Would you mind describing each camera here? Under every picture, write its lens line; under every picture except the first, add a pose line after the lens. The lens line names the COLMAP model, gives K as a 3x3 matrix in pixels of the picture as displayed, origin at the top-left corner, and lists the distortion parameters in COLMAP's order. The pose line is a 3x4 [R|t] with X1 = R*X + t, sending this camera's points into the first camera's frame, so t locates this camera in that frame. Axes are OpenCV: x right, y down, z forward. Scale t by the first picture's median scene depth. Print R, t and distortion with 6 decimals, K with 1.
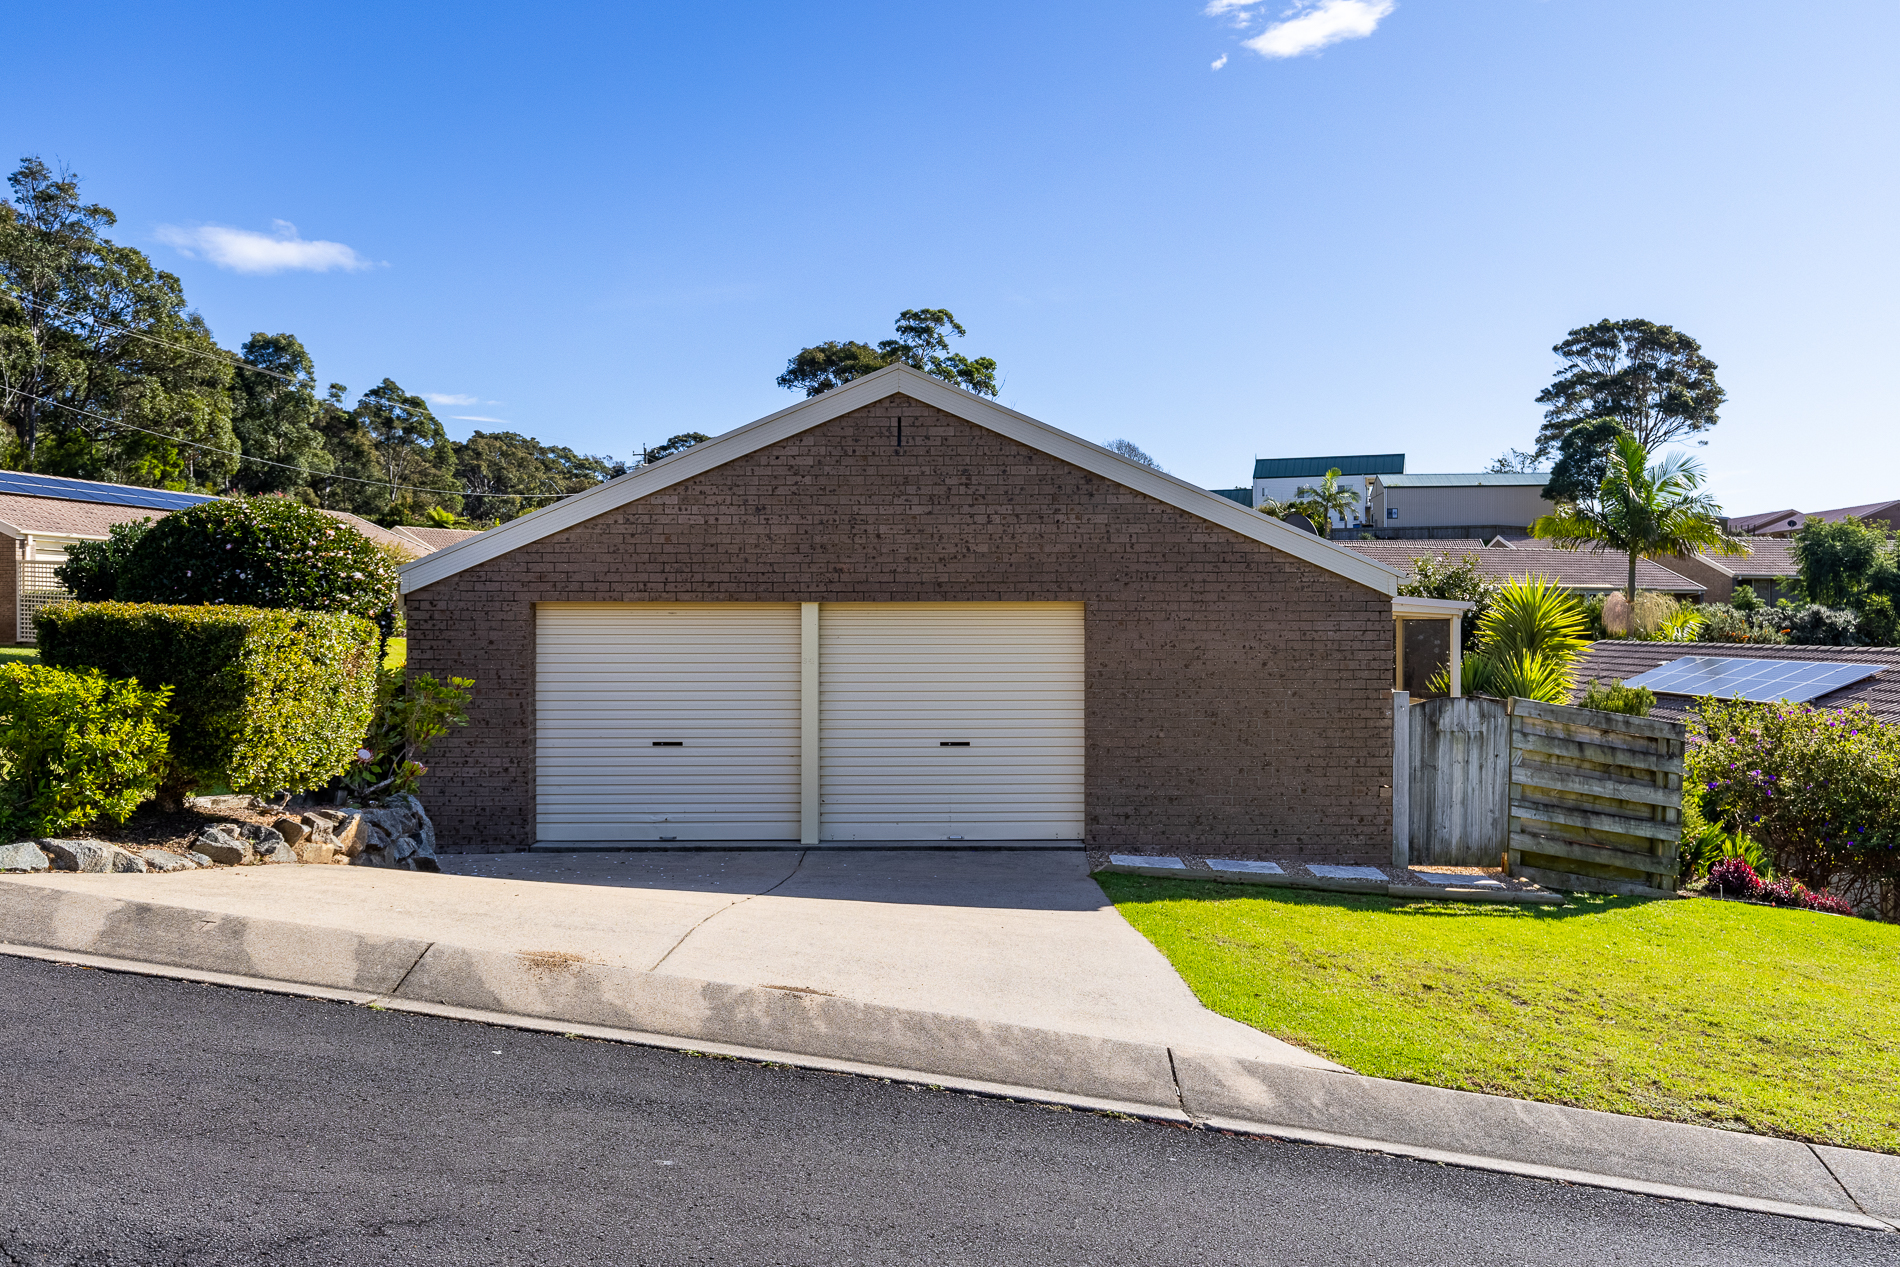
lens RADIAL K [[1509.7, 0, 950.0], [0, 1509.7, 633.5], [0, 0, 1]] dist [0.016206, 0.006653]
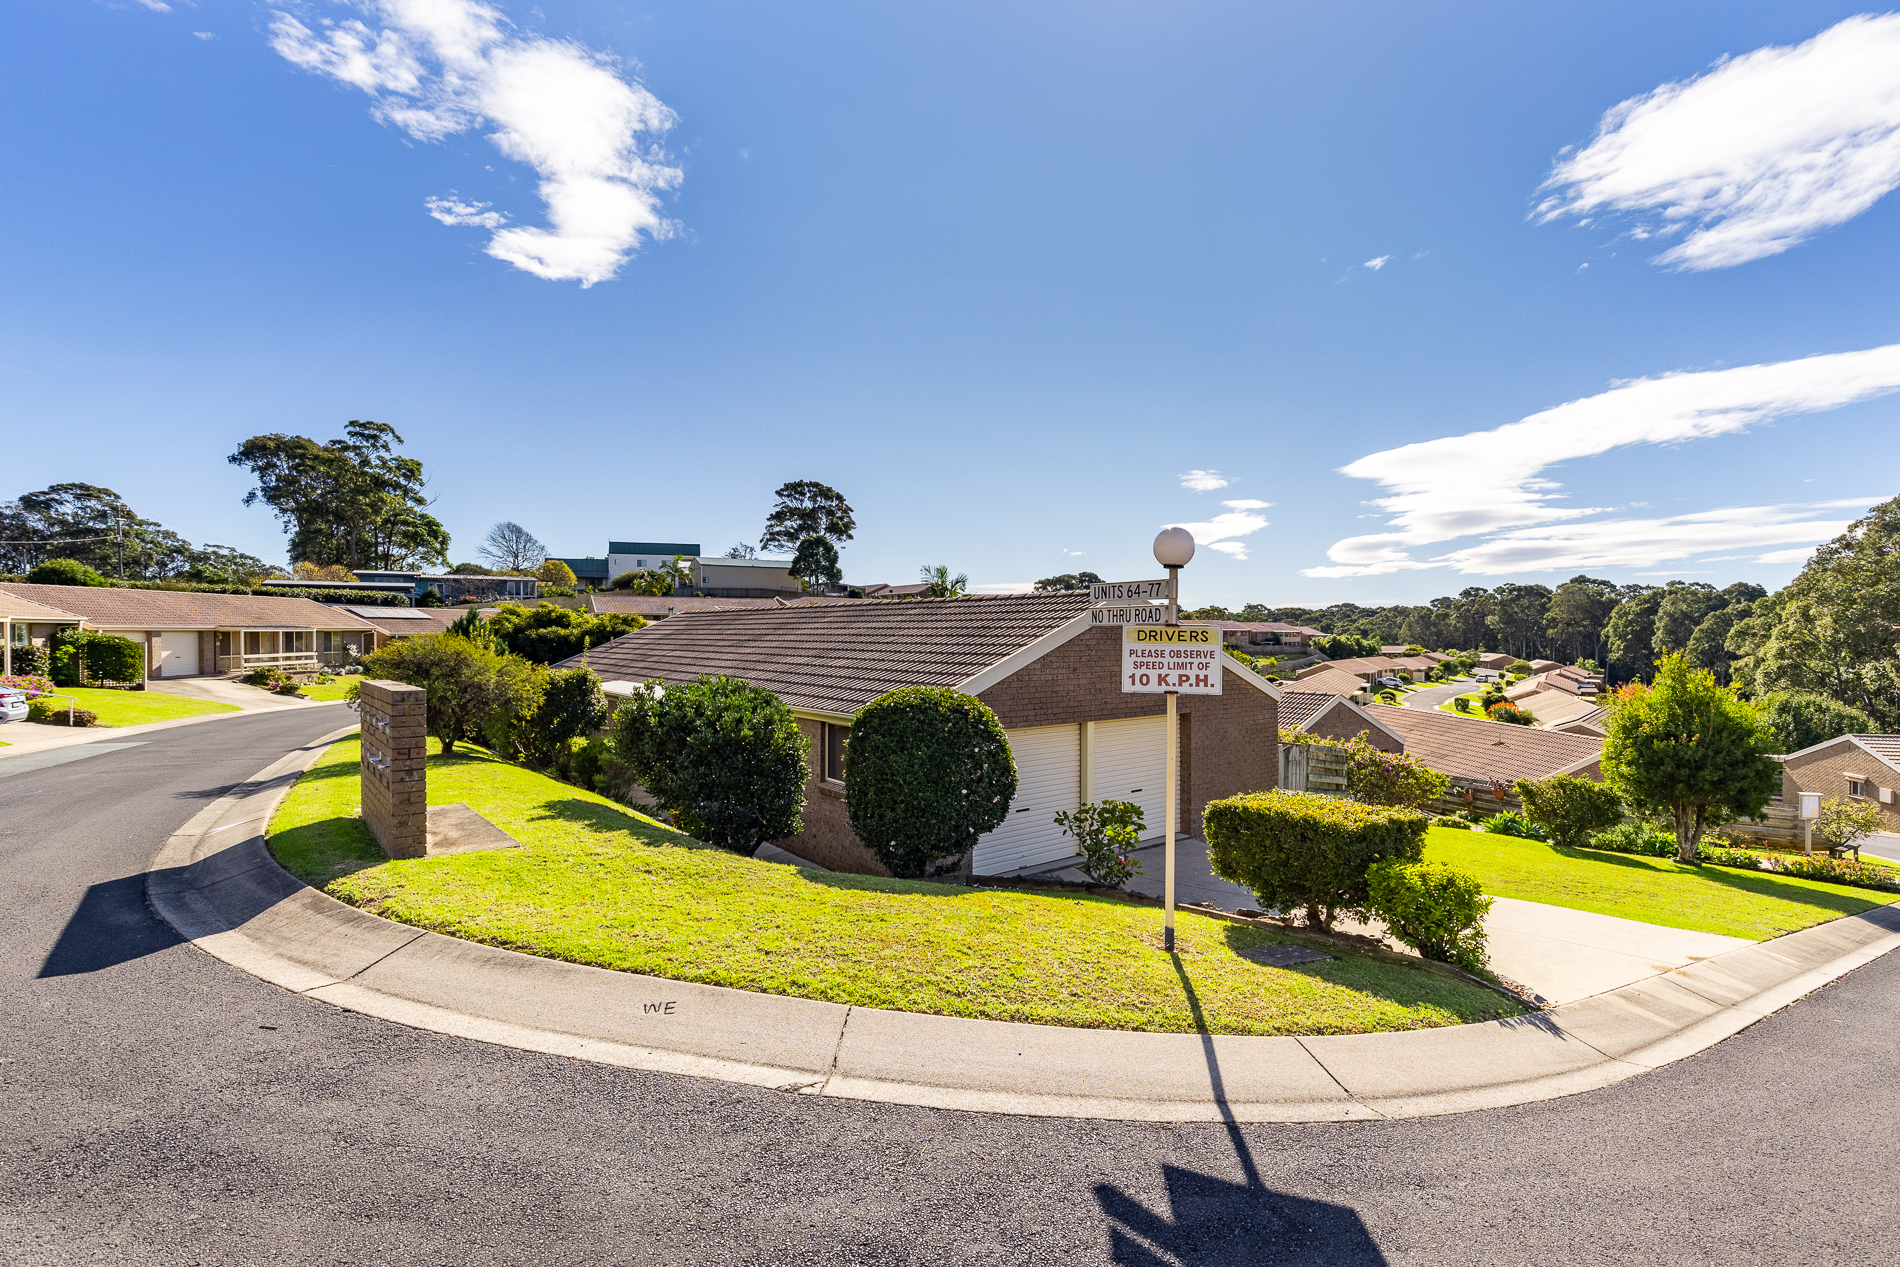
lens RADIAL K [[866.2, 0, 950.0], [0, 866.2, 633.5], [0, 0, 1]] dist [0.019942, -0.011498]
pose [[0.794860, -0.002102, 0.606790, -0.689109], [0.005040, 0.999982, -0.003138, -0.099142], [-0.606772, 0.005552, 0.794856, 0.237139]]
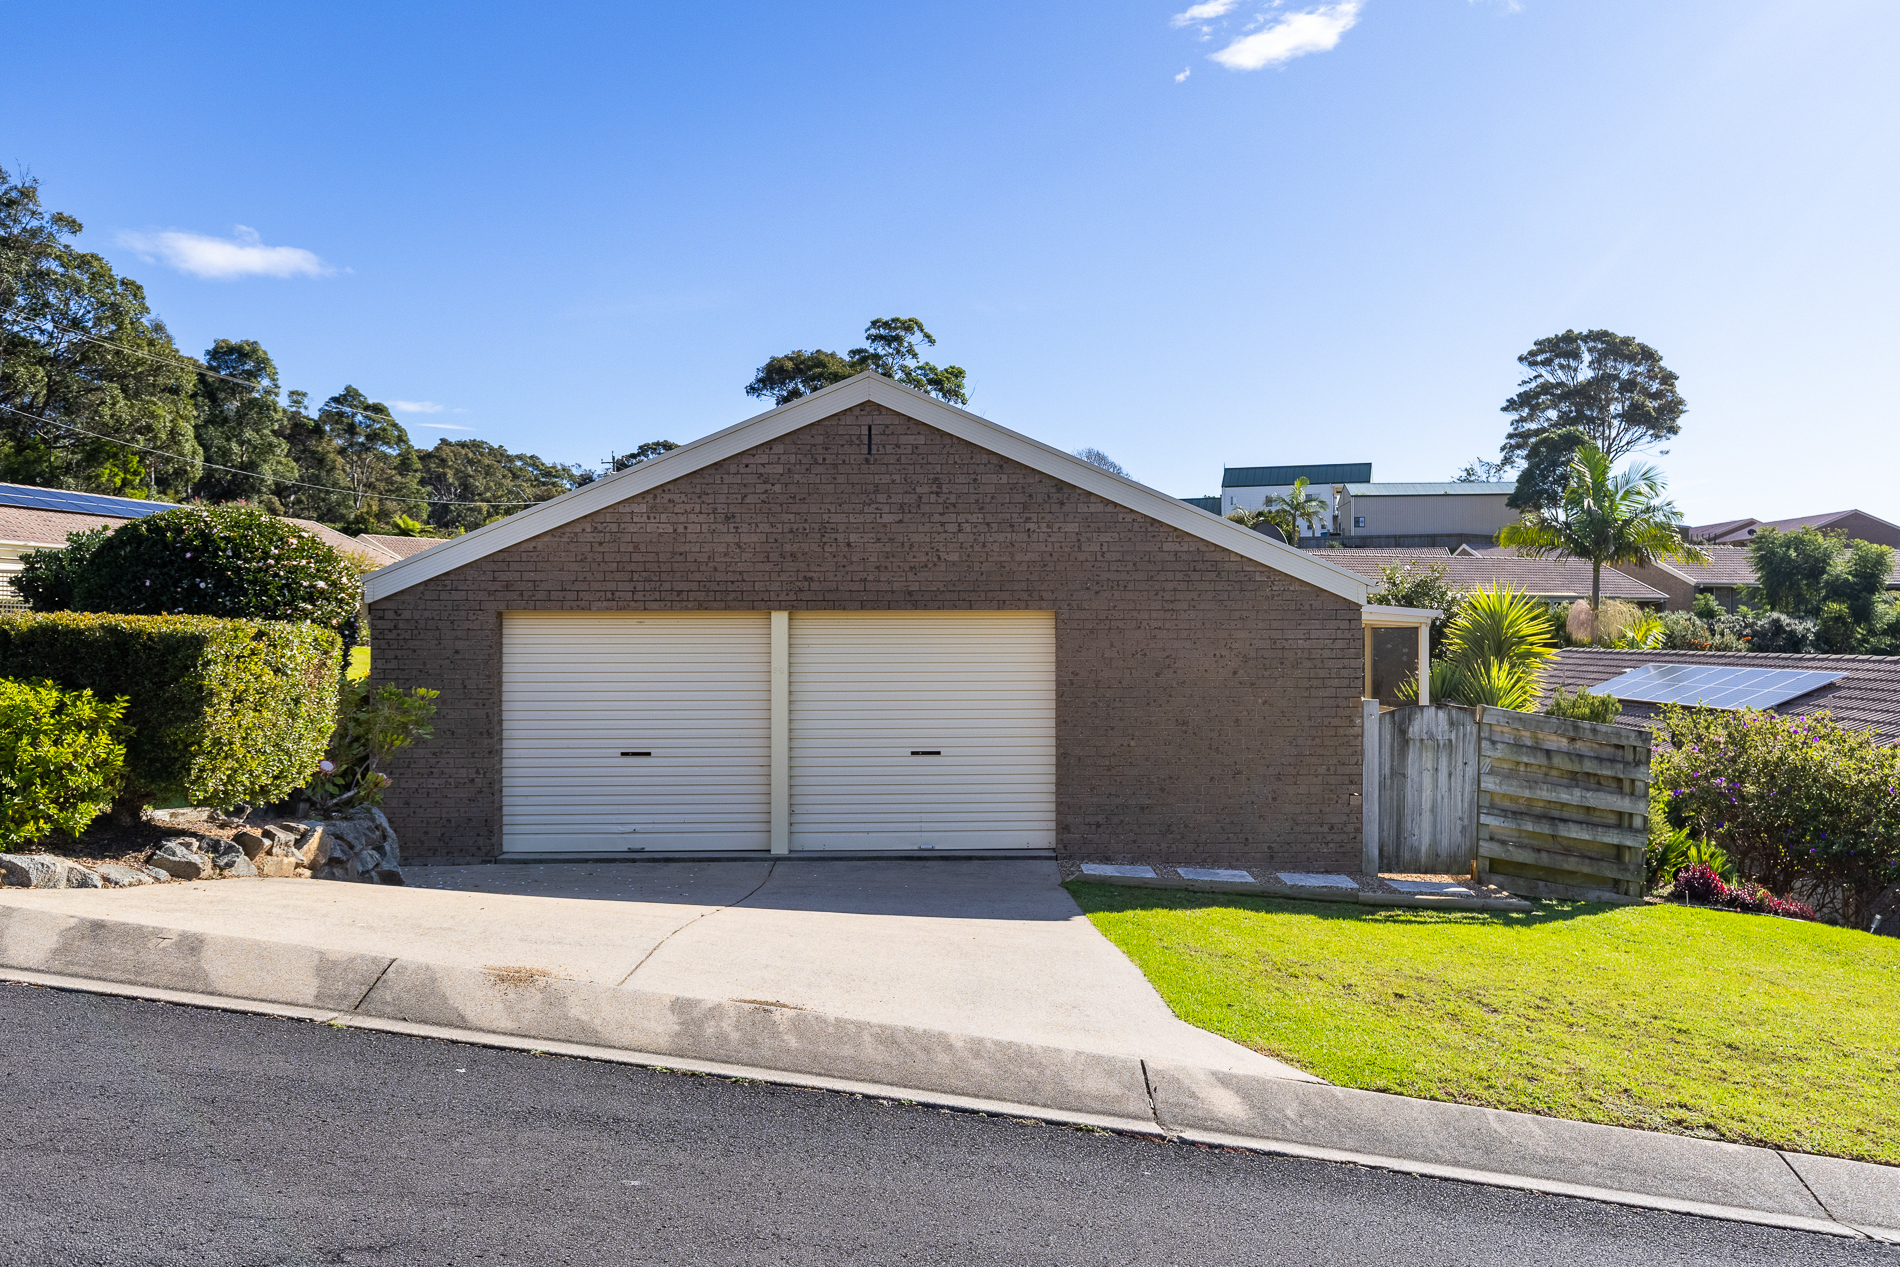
lens RADIAL K [[1509.1, 0, 950.0], [0, 1509.1, 633.5], [0, 0, 1]] dist [0.016920, -0.003344]
pose [[0.999803, -0.001001, 0.019843, -0.000446], [0.001110, 0.999984, -0.005482, -0.000302], [-0.019837, 0.005503, 0.999788, 0.003797]]
